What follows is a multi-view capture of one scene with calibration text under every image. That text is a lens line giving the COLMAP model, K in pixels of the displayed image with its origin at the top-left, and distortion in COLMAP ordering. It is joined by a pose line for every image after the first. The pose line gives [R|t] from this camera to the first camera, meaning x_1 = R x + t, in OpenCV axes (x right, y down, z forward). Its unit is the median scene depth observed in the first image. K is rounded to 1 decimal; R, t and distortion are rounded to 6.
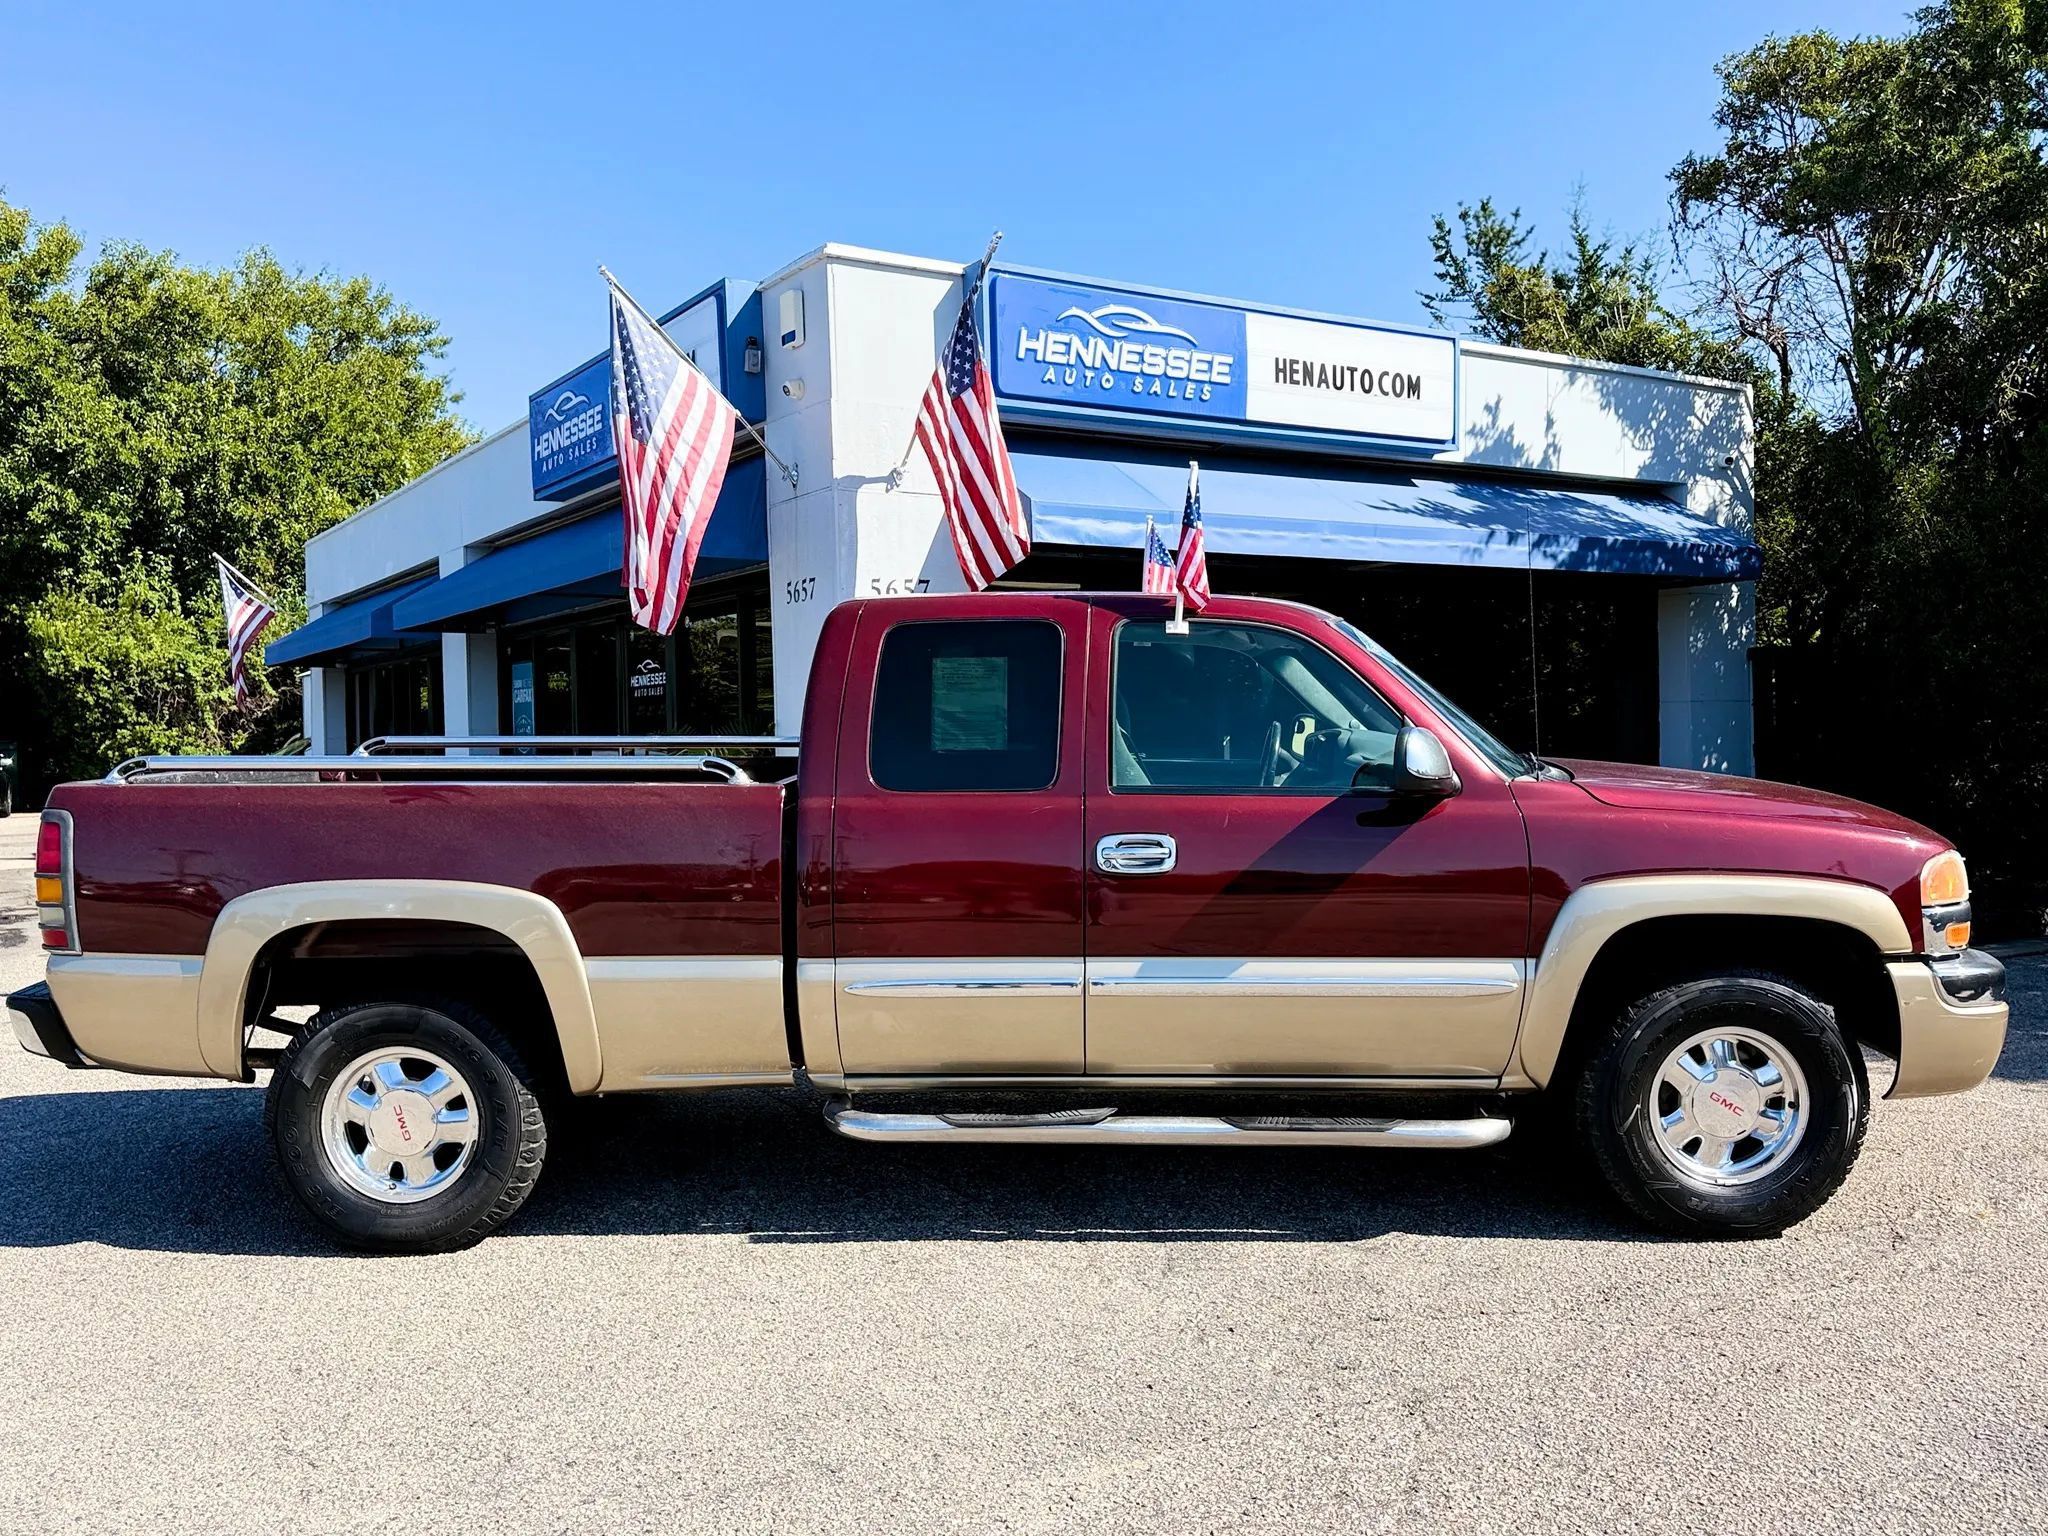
lens RADIAL K [[1676.1, 0, 1027.4], [0, 1676.1, 754.1], [0, 0, 1]] dist [0.124797, -0.217896]
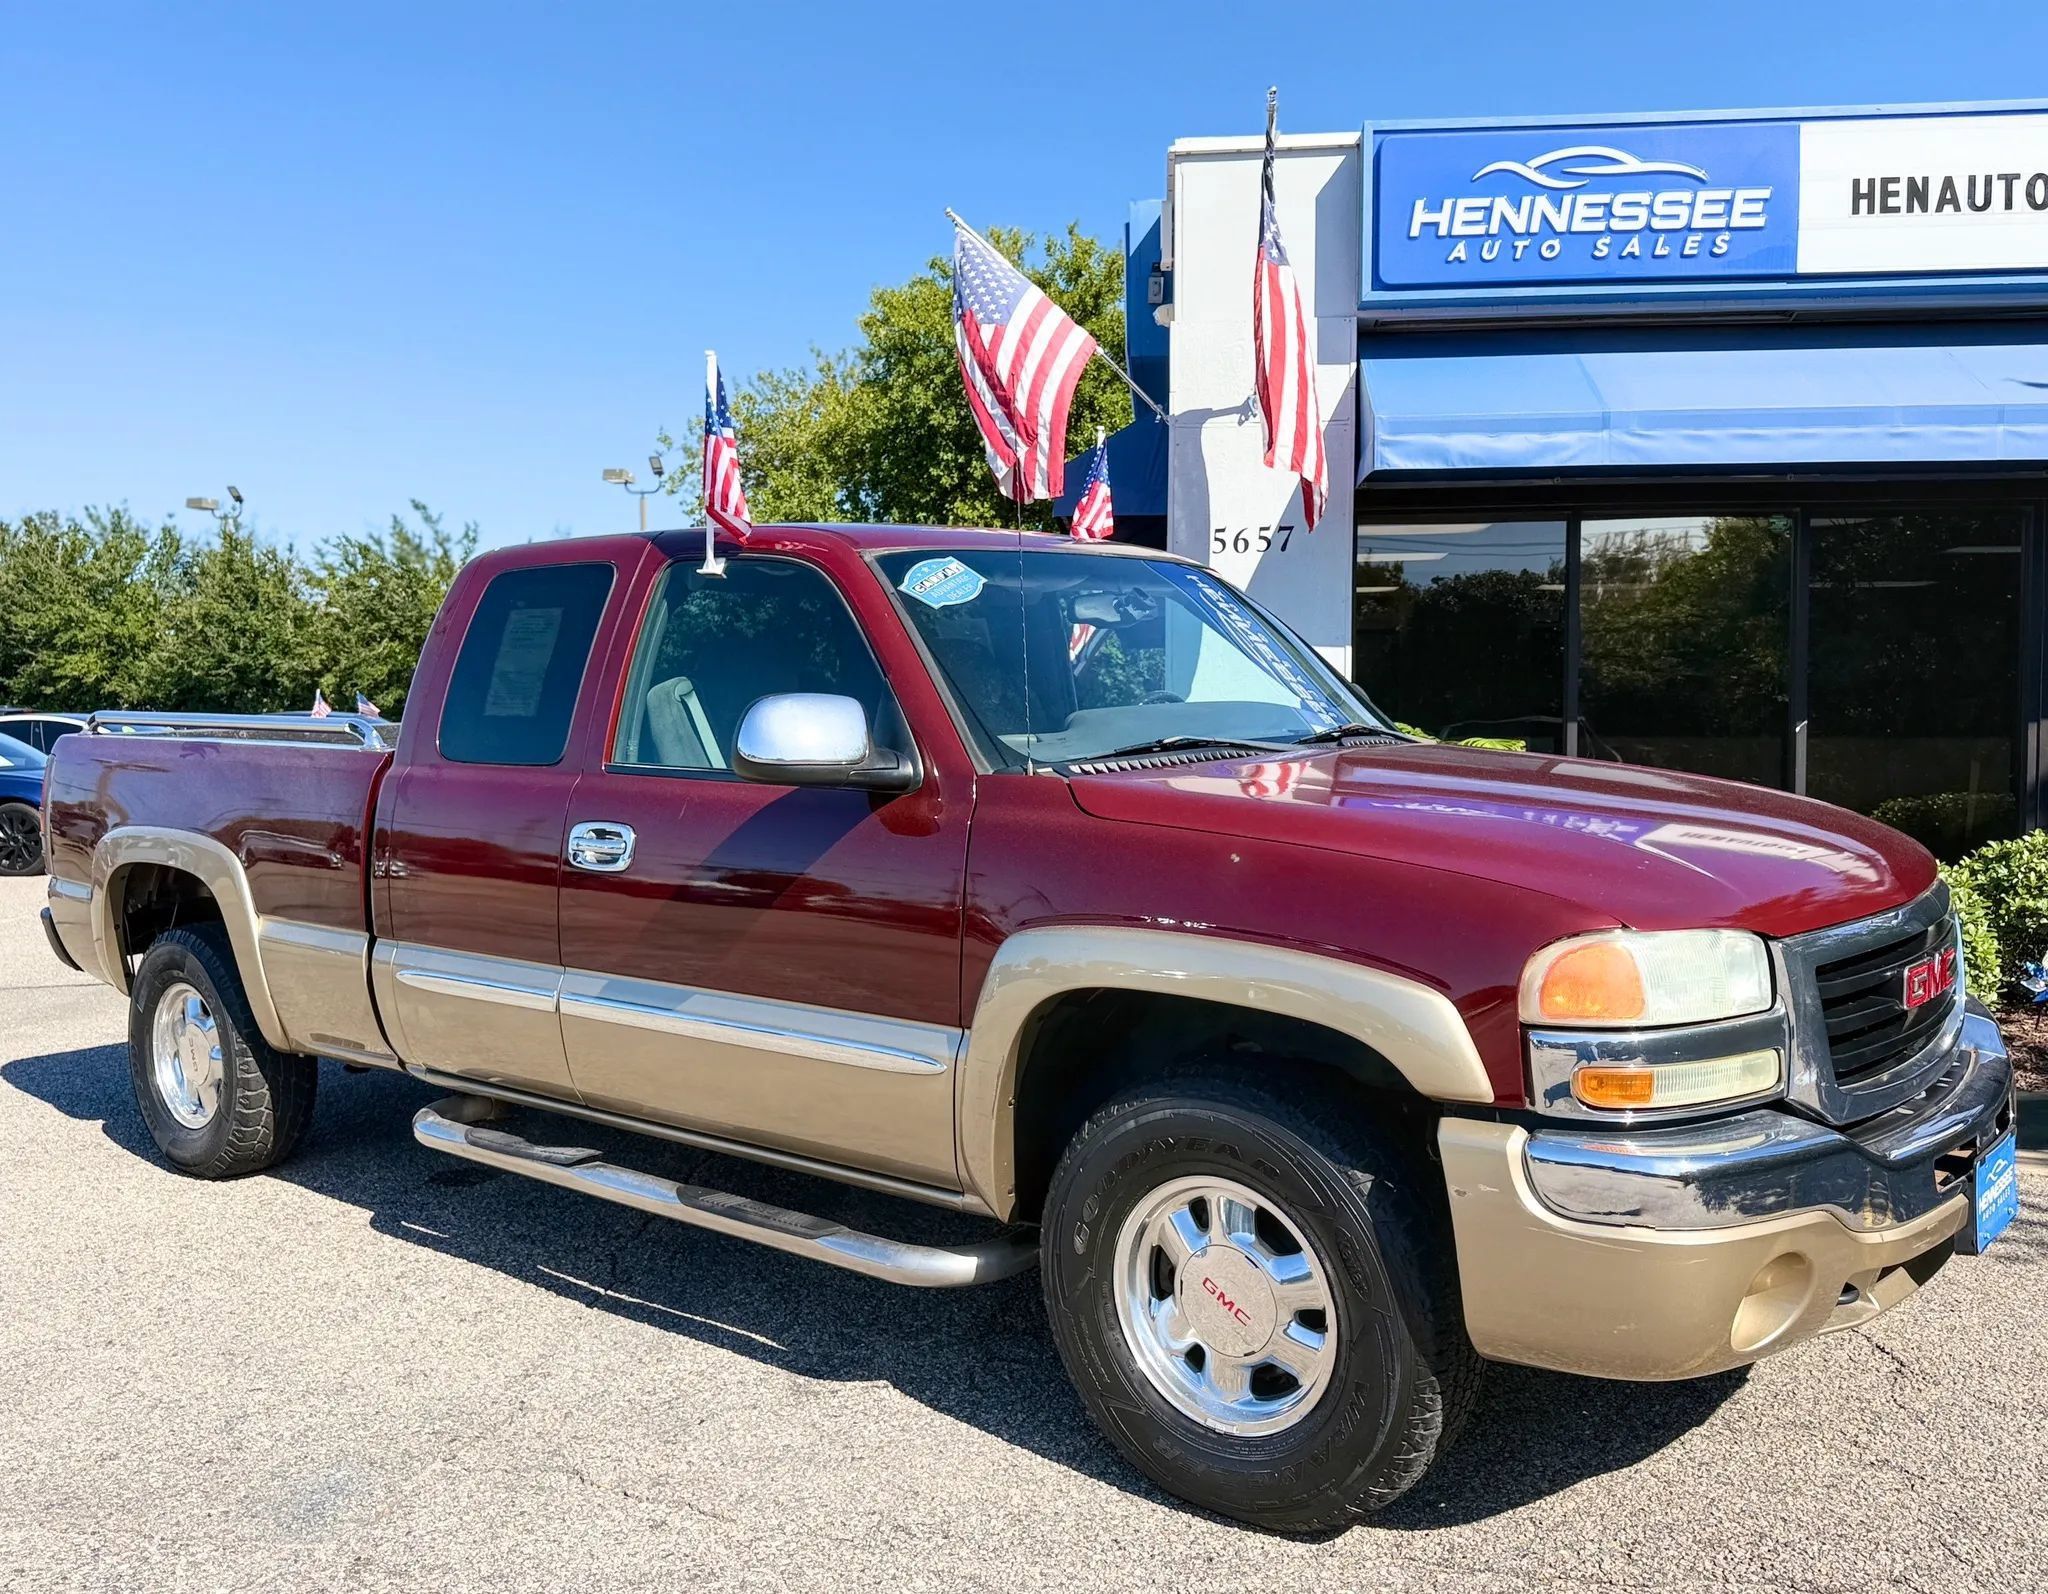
lens RADIAL K [[1753.3, 0, 1024.6], [0, 1753.3, 803.3], [0, 0, 1]] dist [0.035335, -0.036201]
pose [[0.789509, 0.044435, -0.612128, 0.360761], [-0.022645, 0.998806, 0.043297, -0.000624], [0.613321, -0.020322, 0.789572, 0.223257]]
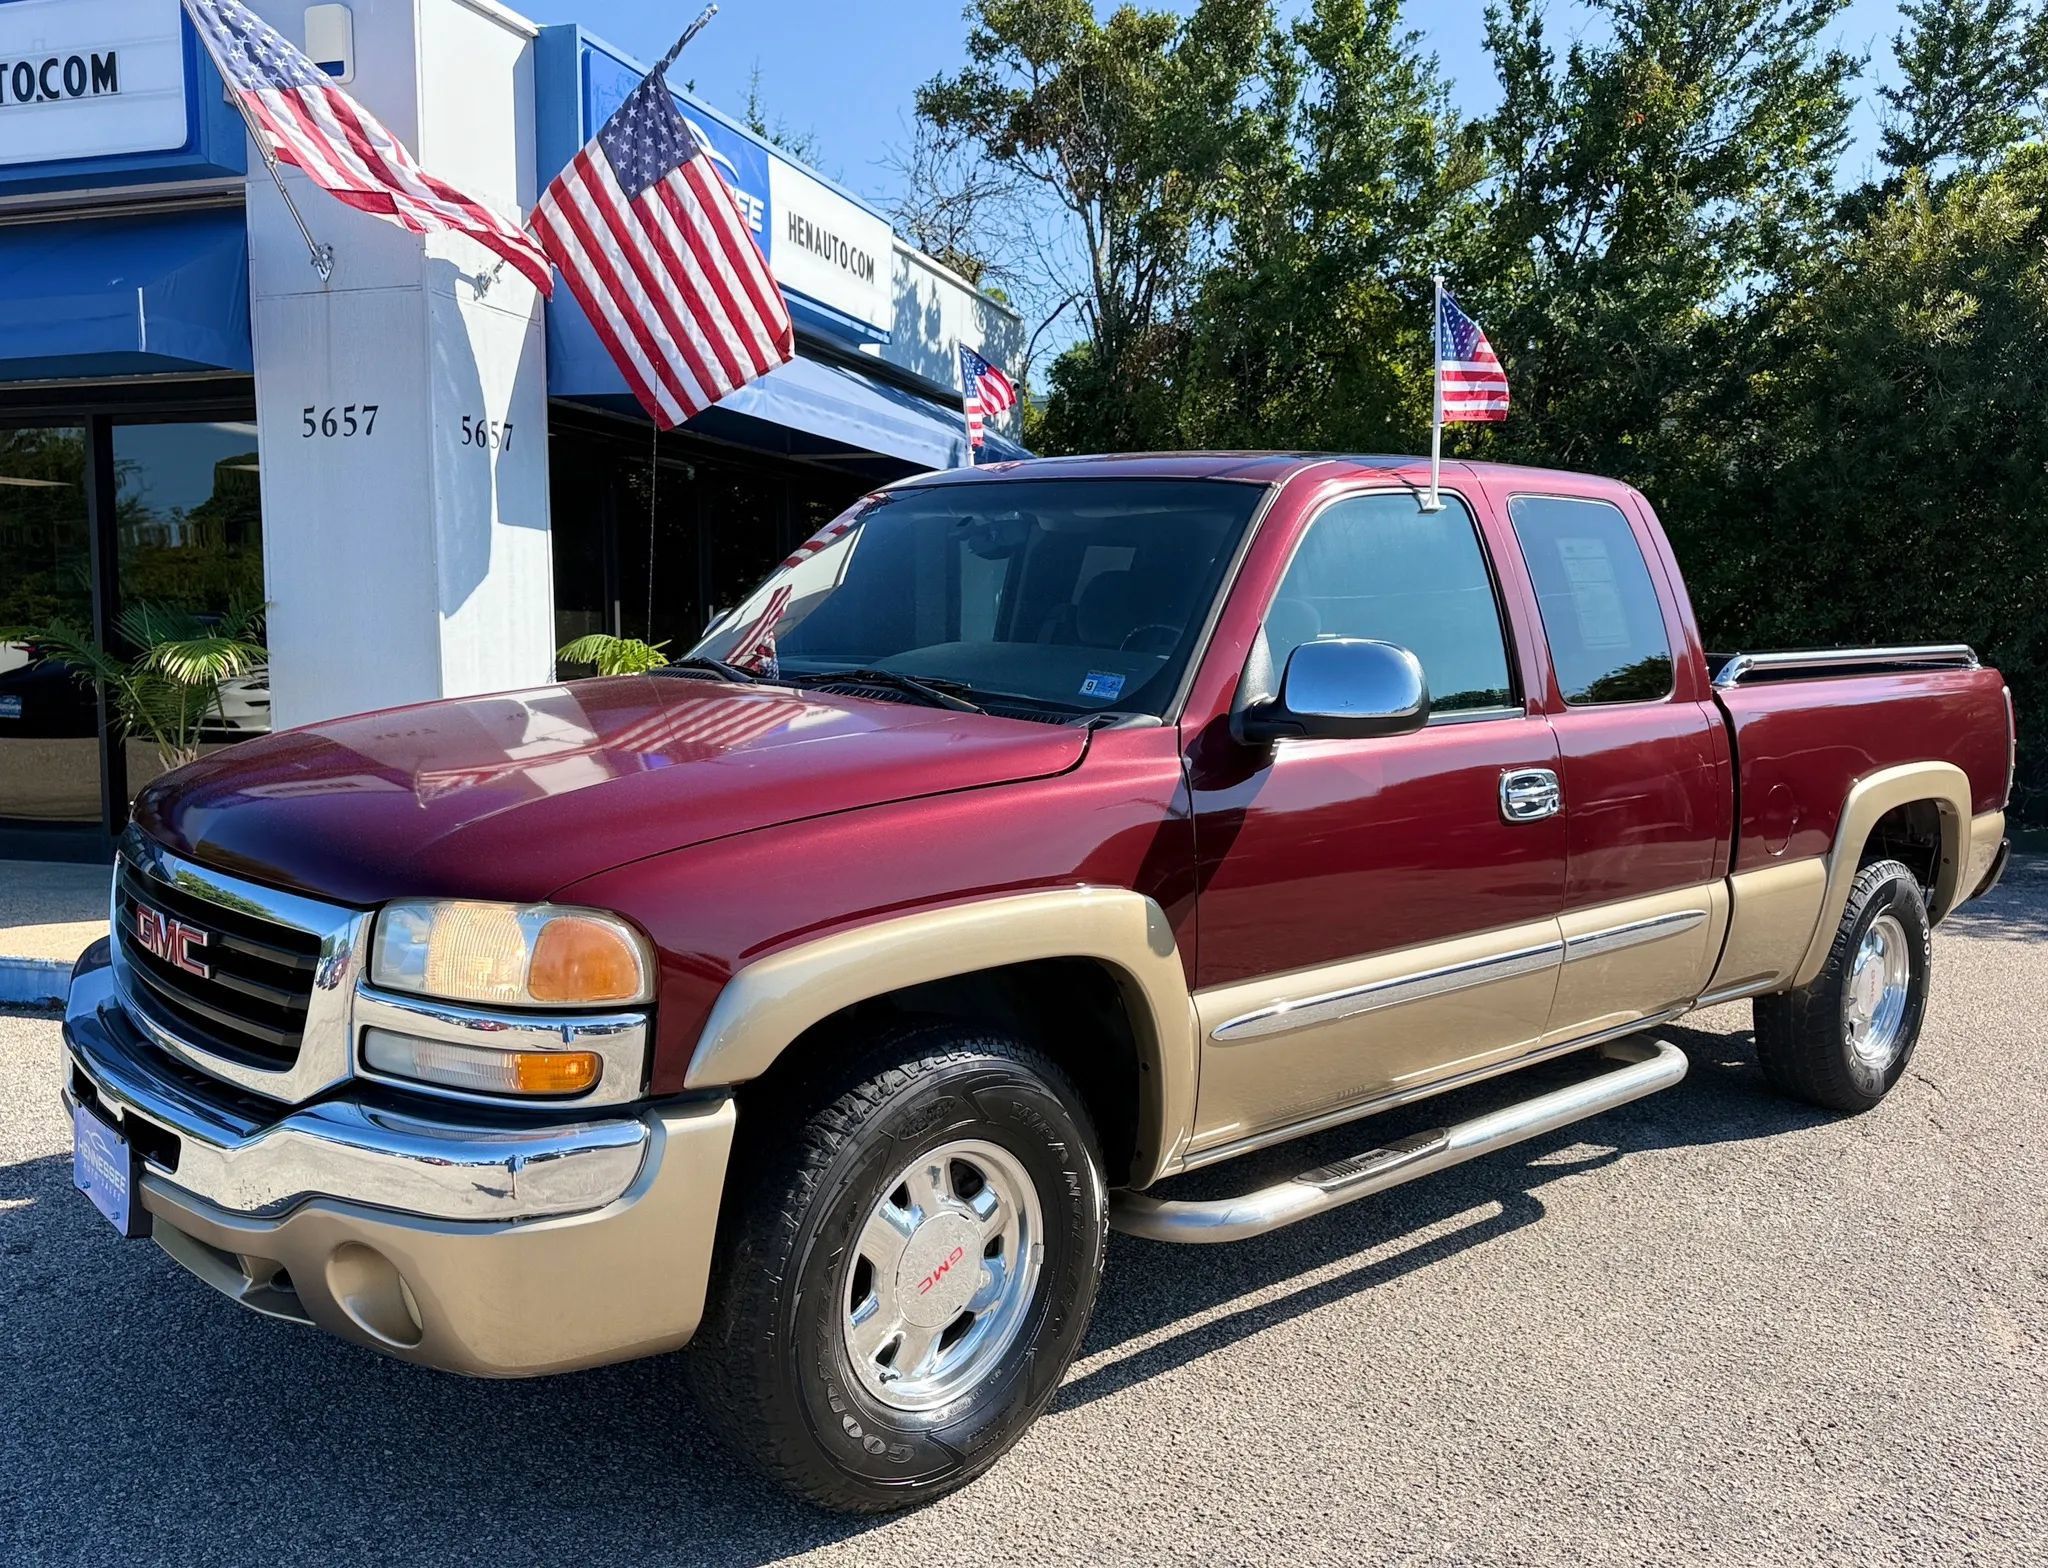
lens RADIAL K [[1745.8, 0, 1016.5], [0, 1745.8, 797.0], [0, 0, 1]] dist [0.101517, -0.177647]
pose [[0.768933, -0.034507, 0.638398, -0.396252], [-0.014318, 0.997363, 0.071155, 0.007050], [-0.639169, -0.063854, 0.766411, 0.201801]]
